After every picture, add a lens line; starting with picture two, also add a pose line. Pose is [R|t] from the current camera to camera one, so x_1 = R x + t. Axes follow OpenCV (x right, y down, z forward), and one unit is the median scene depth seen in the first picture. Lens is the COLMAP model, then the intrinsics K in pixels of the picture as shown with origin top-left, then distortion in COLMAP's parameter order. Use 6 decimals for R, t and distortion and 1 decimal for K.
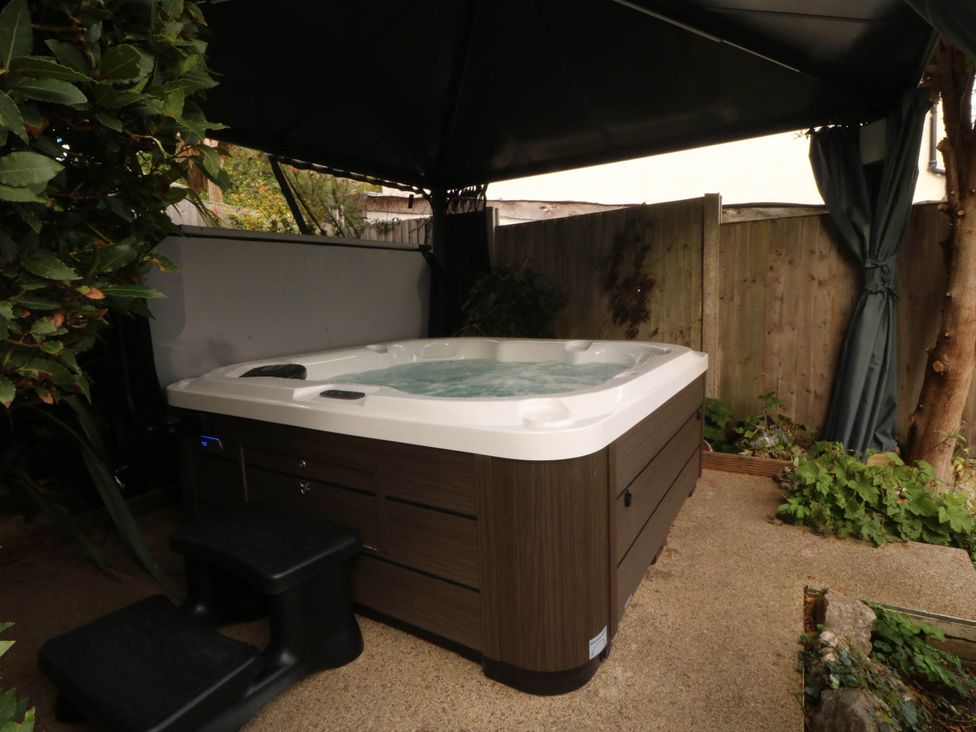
lens RADIAL K [[532.7, 0, 486.7], [0, 532.7, 354.2], [0, 0, 1]] dist [-0.000271, -0.012334]
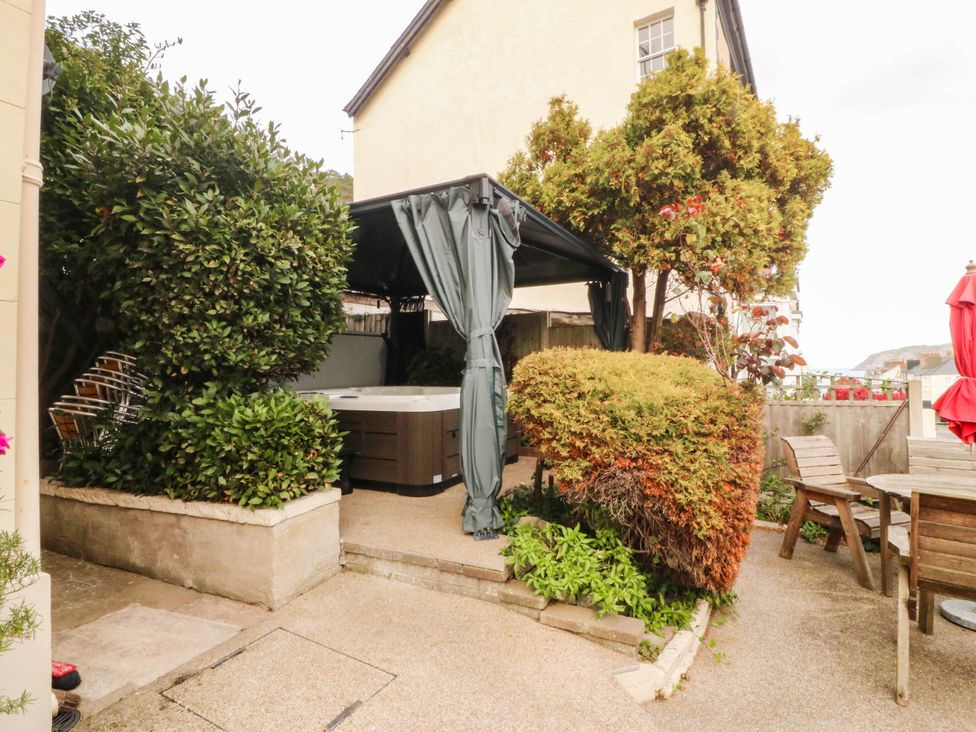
lens RADIAL K [[532.7, 0, 486.7], [0, 532.7, 354.2], [0, 0, 1]] dist [-0.000271, -0.012334]
pose [[0.996890, 0.029172, 0.073202, 0.079242], [-0.018785, 0.990148, -0.138756, 0.086034], [-0.076528, 0.136950, 0.987617, -0.643471]]
